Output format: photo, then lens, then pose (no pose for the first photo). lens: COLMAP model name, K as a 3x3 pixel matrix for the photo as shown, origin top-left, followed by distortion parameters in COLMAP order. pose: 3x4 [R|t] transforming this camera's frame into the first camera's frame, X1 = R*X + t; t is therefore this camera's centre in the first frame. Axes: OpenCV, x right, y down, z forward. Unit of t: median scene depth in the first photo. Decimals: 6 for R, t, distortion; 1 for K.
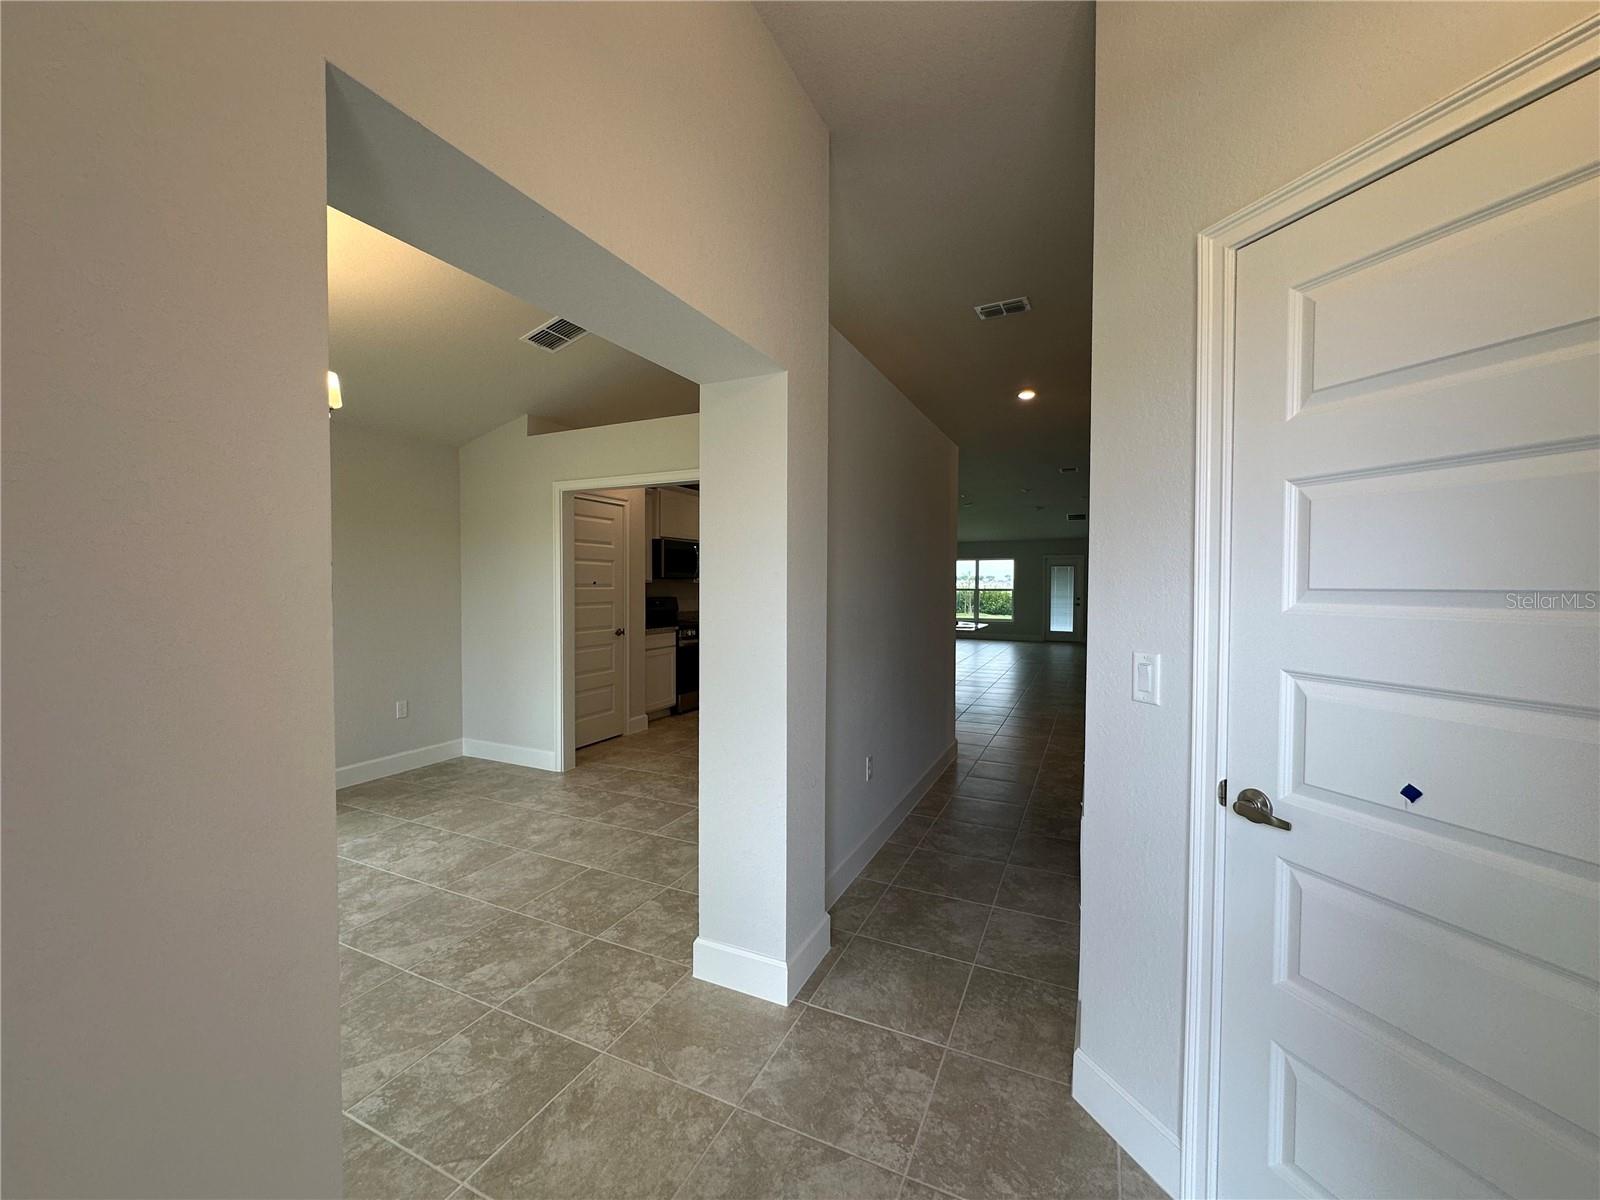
lens RADIAL K [[635.9, 0, 801.4], [0, 635.9, 597.6], [0, 0, 1]] dist [0.000598, -0.000599]
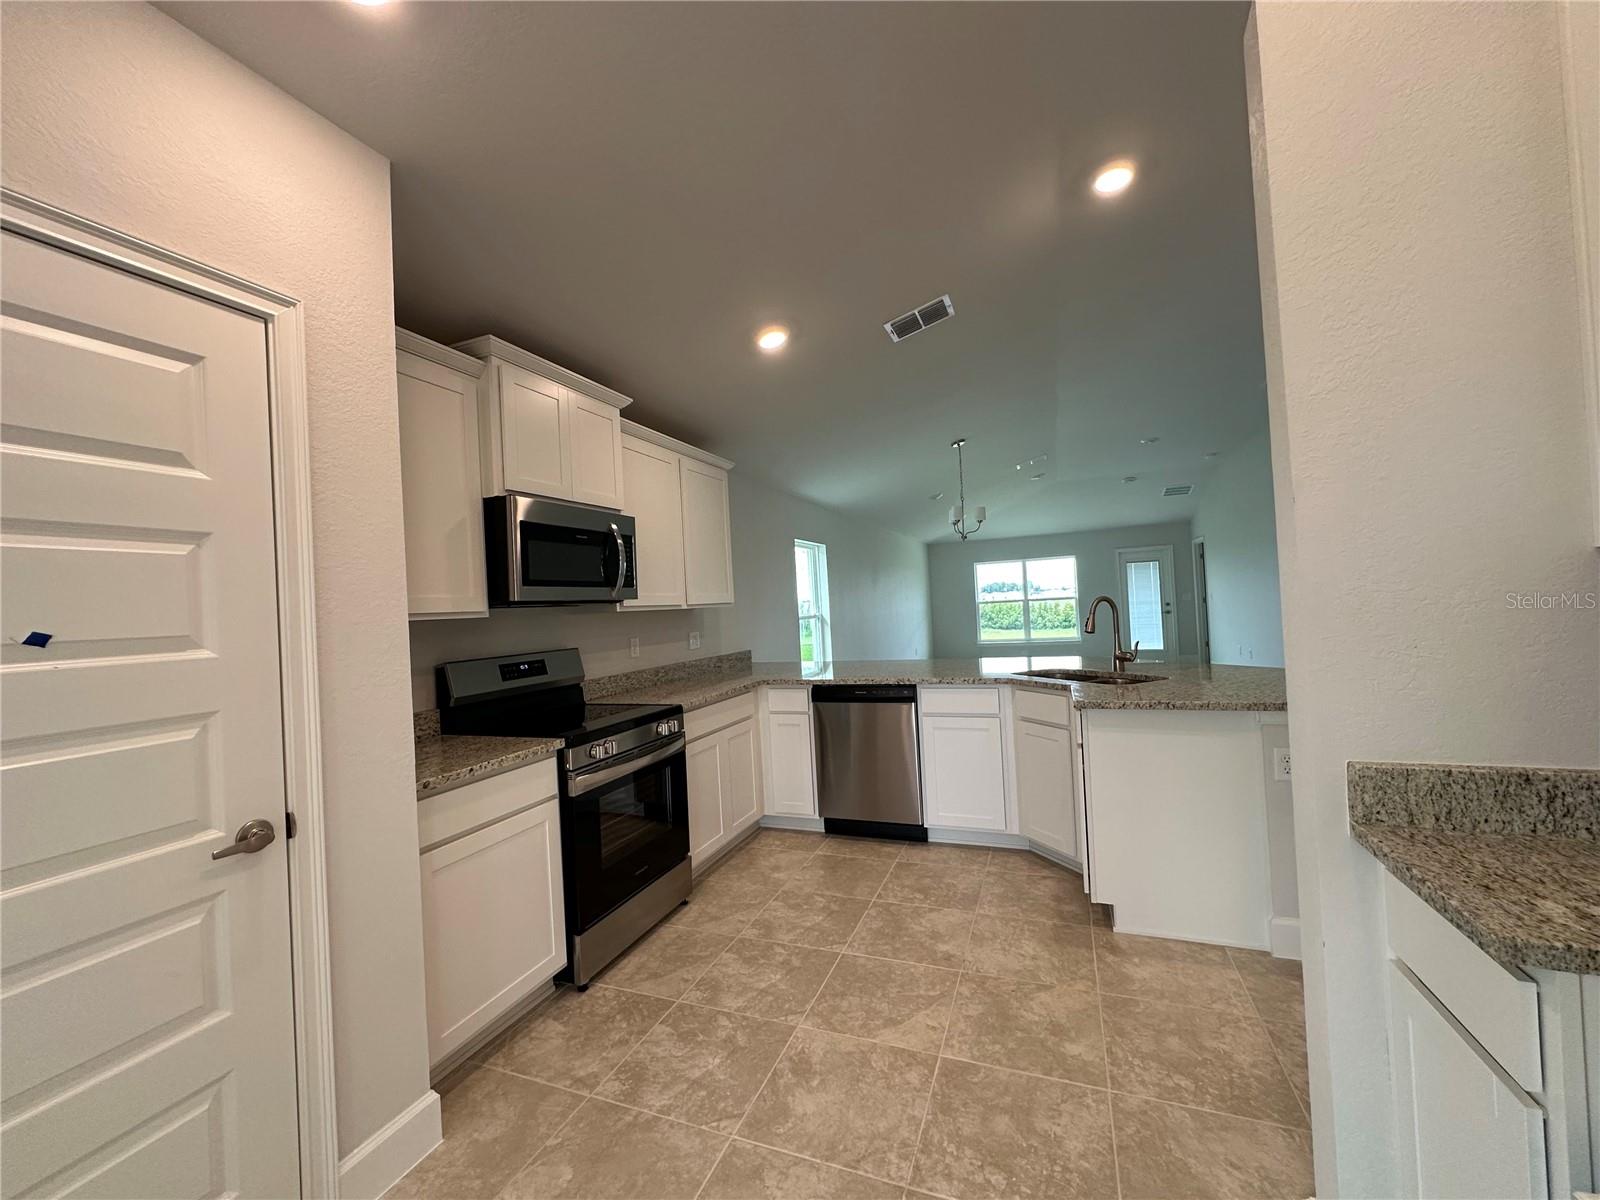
lens RADIAL K [[635.9, 0, 801.4], [0, 635.9, 597.6], [0, 0, 1]] dist [0.000598, -0.000599]
pose [[0.996562, -0.060701, 0.056396, -0.122934], [0.062845, 0.997335, -0.037052, -0.017073], [-0.053996, 0.040469, 0.997721, 1.005449]]
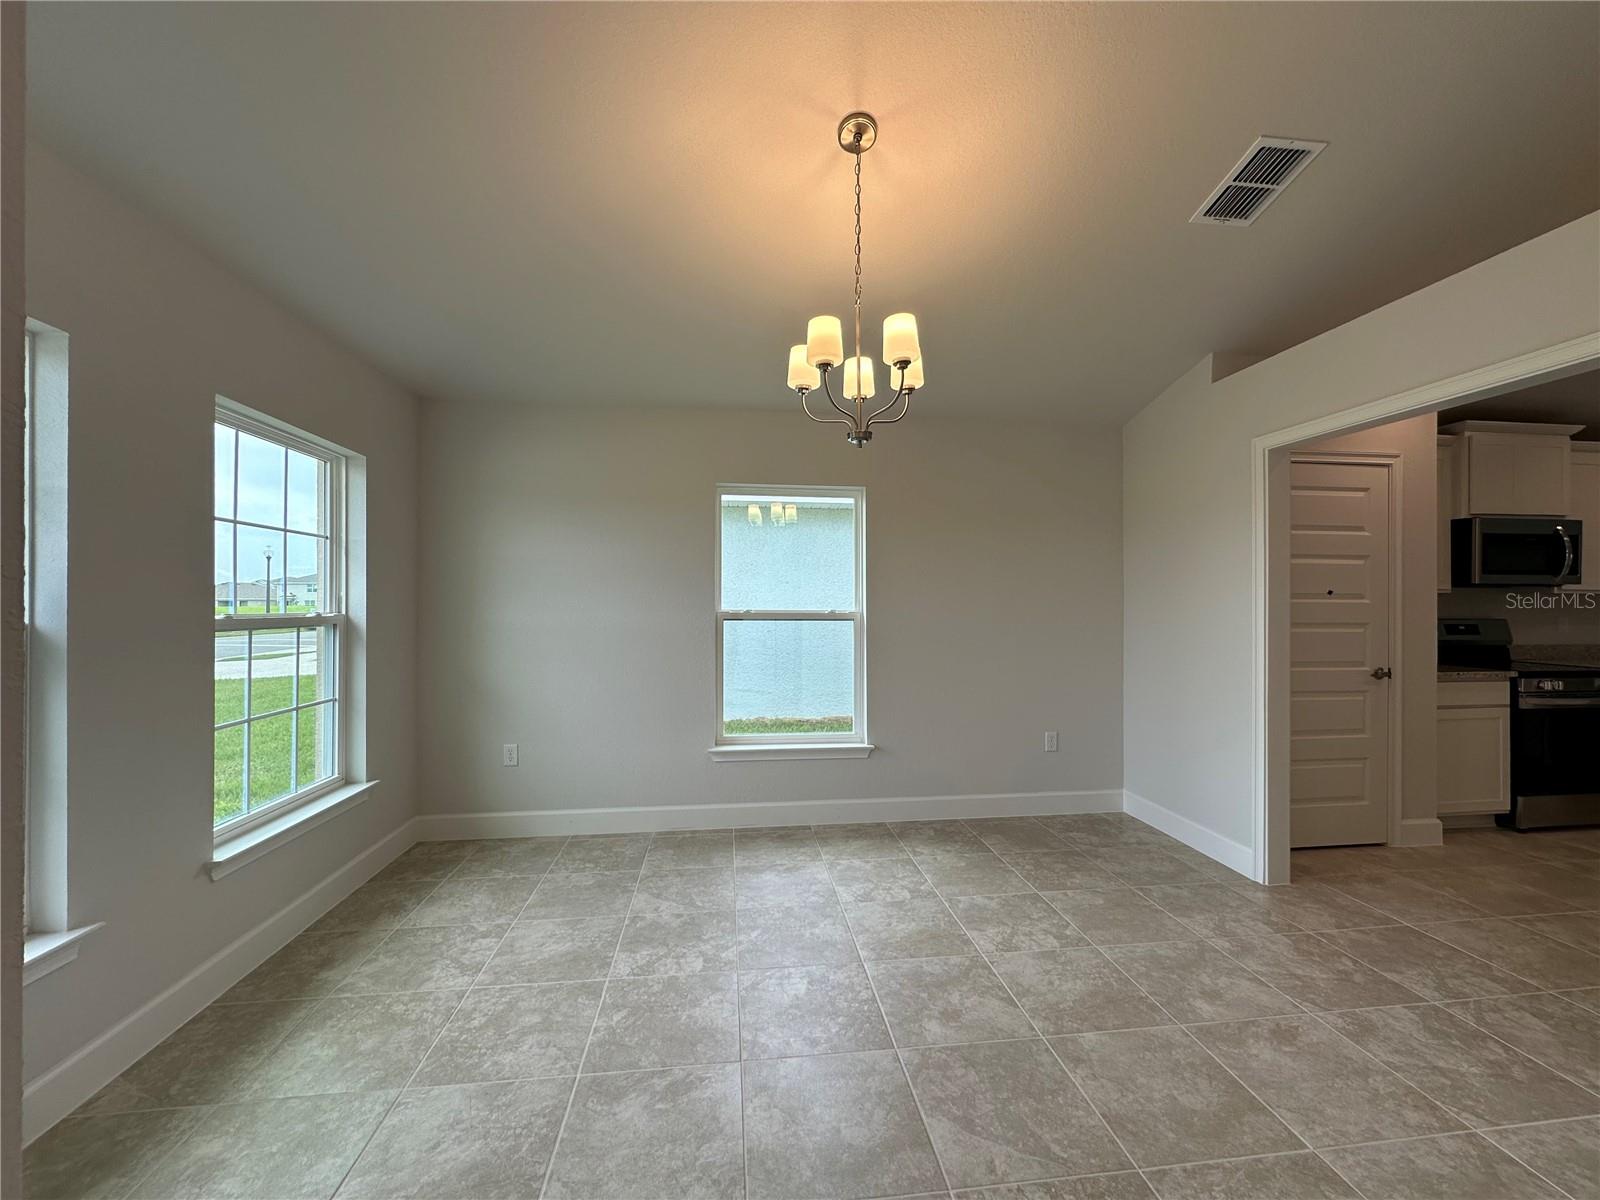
lens RADIAL K [[635.9, 0, 801.4], [0, 635.9, 597.6], [0, 0, 1]] dist [0.000598, -0.000599]
pose [[0.530005, -0.005868, -0.847974, -0.084169], [-0.019331, 0.999633, -0.019000, 0.005422], [0.847774, 0.026462, 0.529697, 0.273903]]
